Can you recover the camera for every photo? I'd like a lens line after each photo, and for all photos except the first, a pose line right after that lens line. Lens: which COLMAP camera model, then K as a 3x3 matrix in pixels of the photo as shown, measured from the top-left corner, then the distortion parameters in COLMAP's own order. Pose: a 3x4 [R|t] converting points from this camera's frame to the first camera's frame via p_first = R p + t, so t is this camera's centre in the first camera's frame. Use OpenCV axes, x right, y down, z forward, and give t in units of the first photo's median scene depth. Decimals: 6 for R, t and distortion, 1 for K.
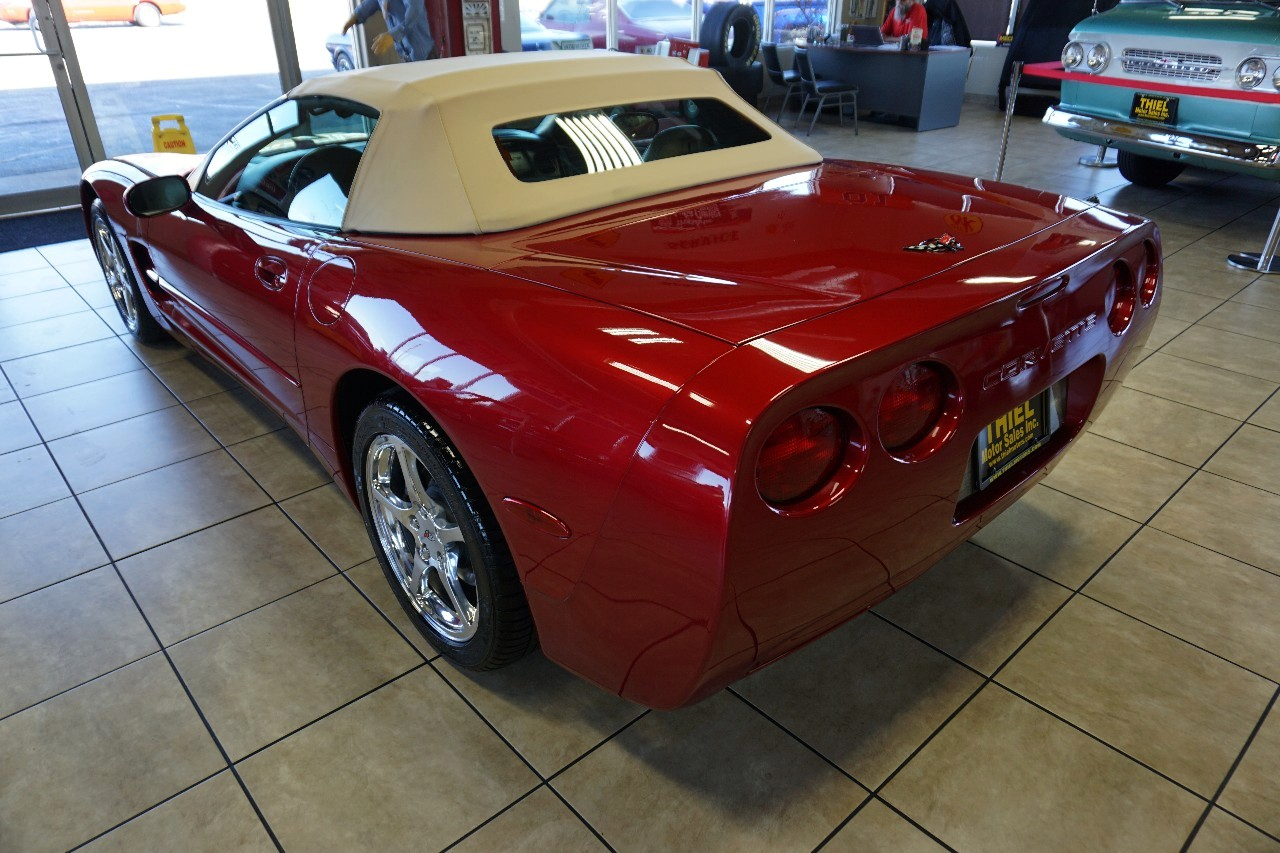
lens RADIAL K [[853.1, 0, 638.1], [0, 853.1, 422.6], [0, 0, 1]] dist [-0.043853, 0.035347]
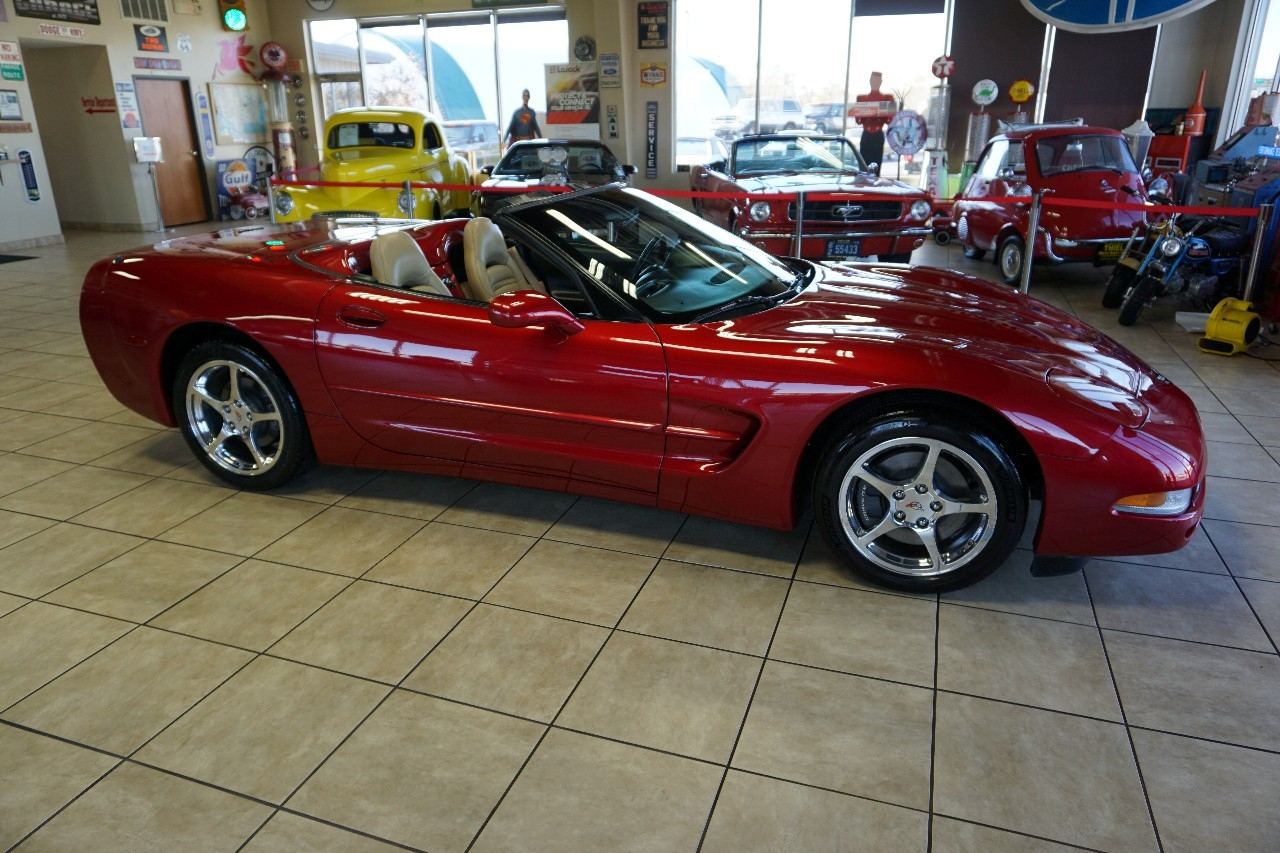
lens RADIAL K [[853.1, 0, 630.3], [0, 853.1, 423.1], [0, 0, 1]] dist [-0.043853, 0.035347]
pose [[-0.880332, 0.172722, -0.441795, 0.444615], [-0.208157, 0.696231, 0.686974, -1.393214], [0.426246, 0.696728, -0.576961, 2.620260]]
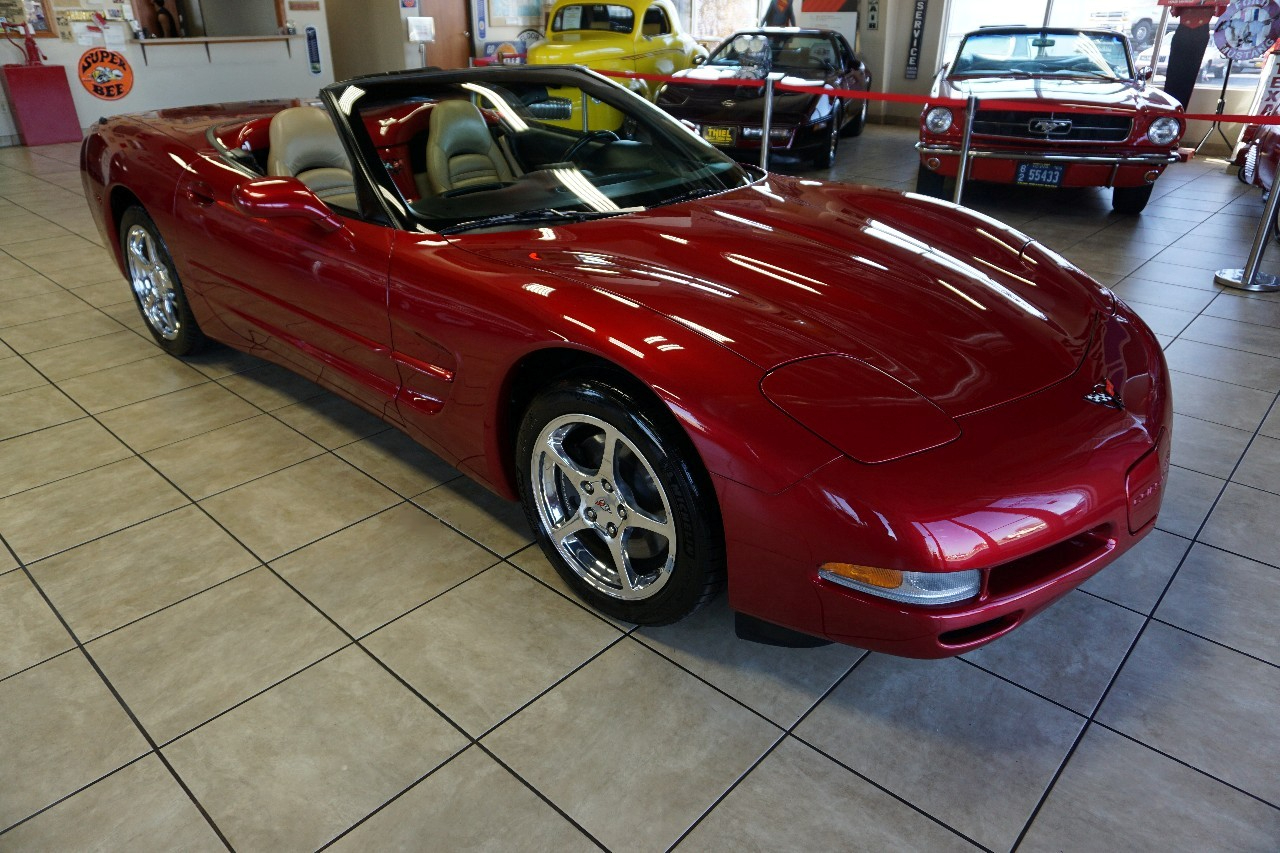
lens RADIAL K [[853.1, 0, 633.4], [0, 853.1, 422.7], [0, 0, 1]] dist [-0.043853, 0.035347]
pose [[-0.995835, 0.040518, -0.081673, -0.397996], [-0.041673, 0.594475, 0.803034, -1.355493], [0.081090, 0.803093, -0.590310, 2.651168]]
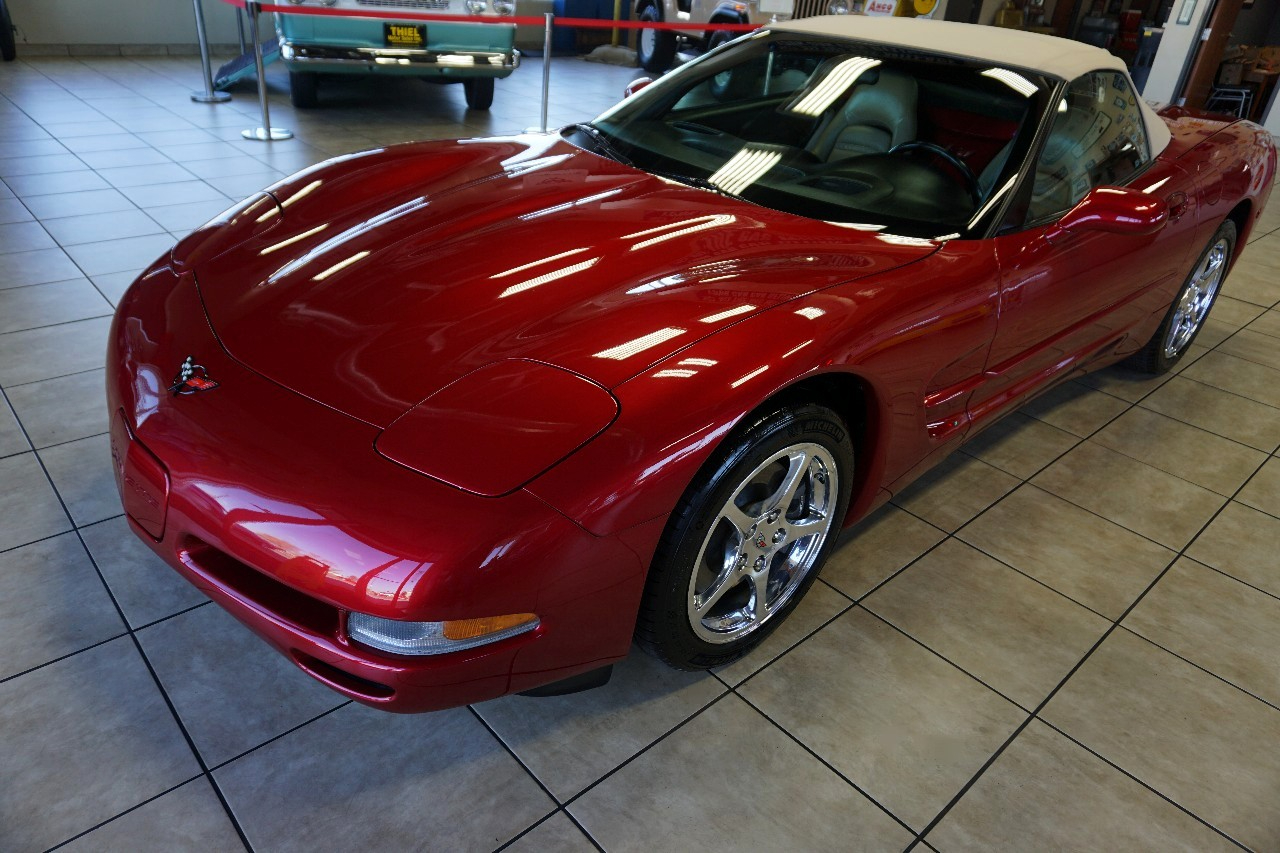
lens RADIAL K [[853.1, 0, 634.4], [0, 853.1, 423.3], [0, 0, 1]] dist [-0.043853, 0.035347]
pose [[0.002122, -0.482526, 0.875879, -1.705742], [0.396200, 0.804608, 0.442303, -0.803513], [-0.918162, 0.346084, 0.192885, 1.602203]]
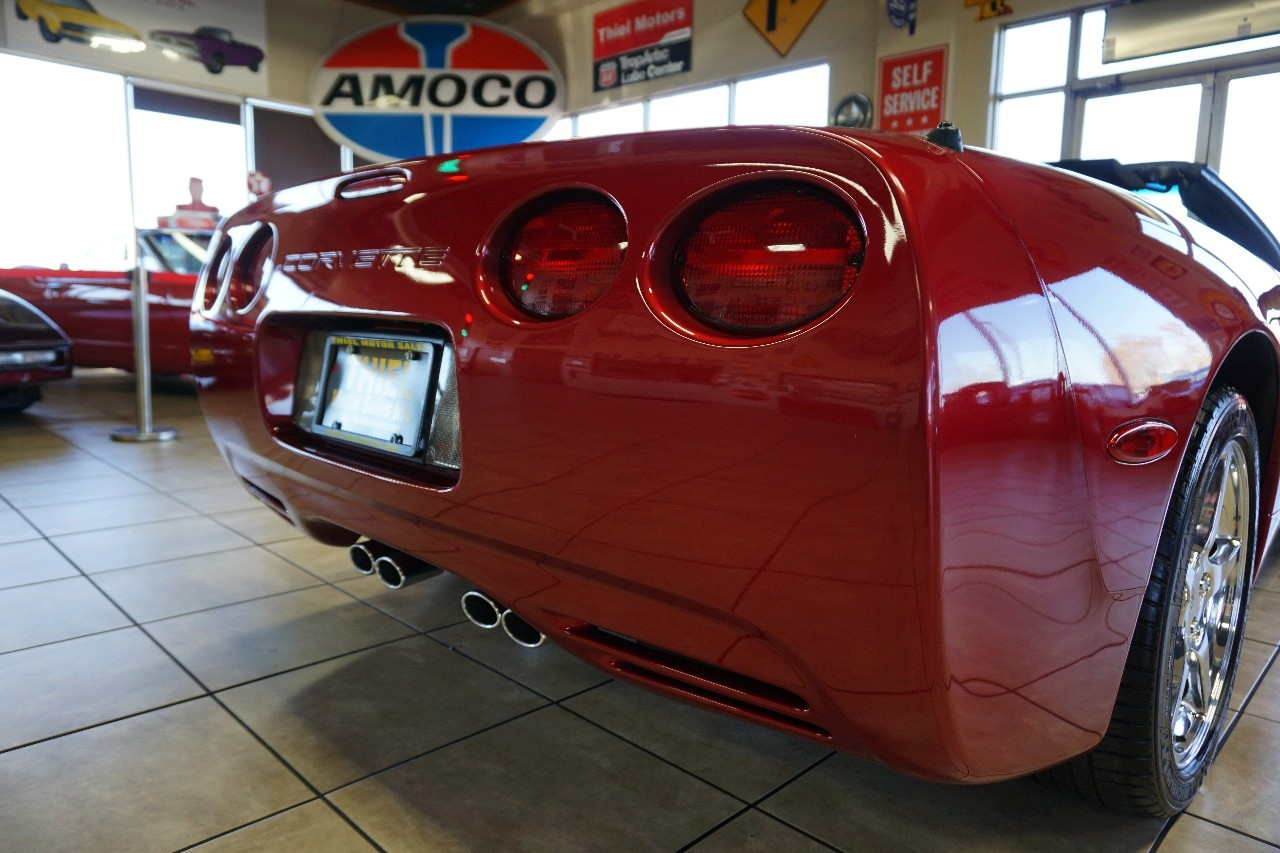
lens RADIAL K [[853.1, 0, 638.9], [0, 853.1, 437.9], [0, 0, 1]] dist [-0.043853, 0.035347]
pose [[0.056550, 0.154527, -0.986369, 0.930696], [-0.482602, 0.869095, 0.108486, -0.116306], [0.874012, 0.469889, 0.123722, 0.902288]]
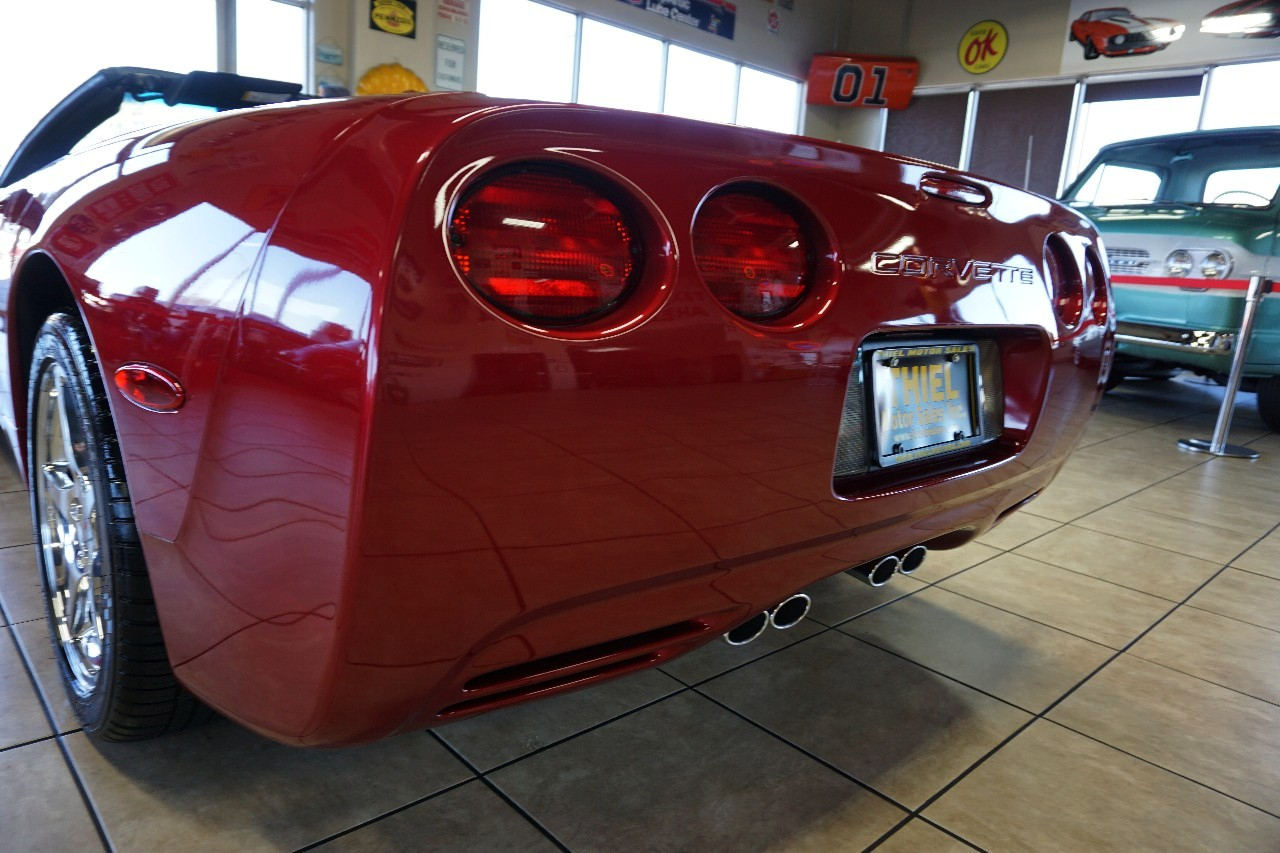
lens RADIAL K [[853.1, 0, 632.9], [0, 853.1, 426.9], [0, 0, 1]] dist [-0.043853, 0.035347]
pose [[0.996684, 0.074955, 0.031671, 0.140883], [-0.063371, 0.959151, -0.275706, 0.189666], [-0.051043, 0.272785, 0.960720, 0.273959]]
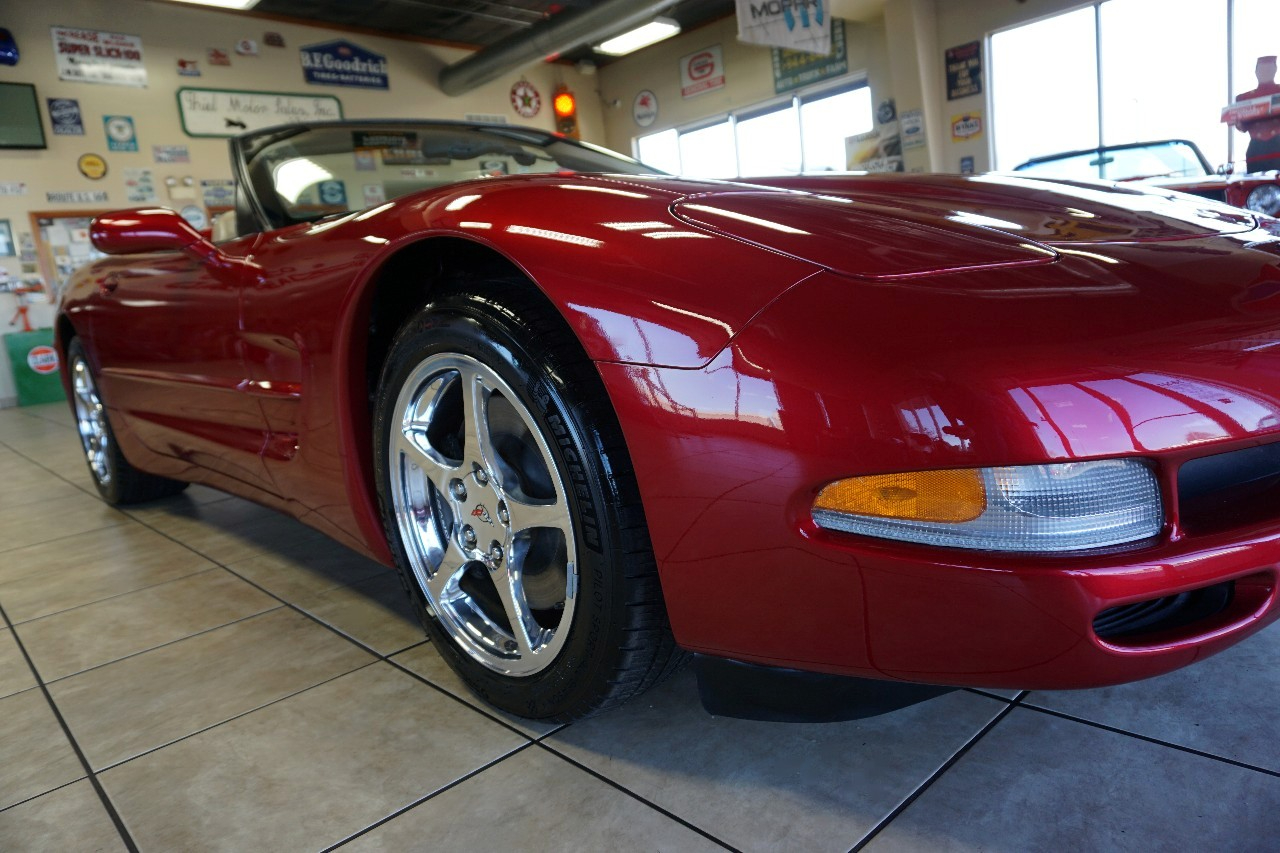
lens RADIAL K [[853.1, 0, 633.9], [0, 853.1, 428.5], [0, 0, 1]] dist [-0.043853, 0.035347]
pose [[-0.993309, 0.114581, 0.014447, -0.553067], [0.099762, 0.788284, 0.607170, -0.932140], [0.058182, 0.604549, -0.794441, 2.593737]]
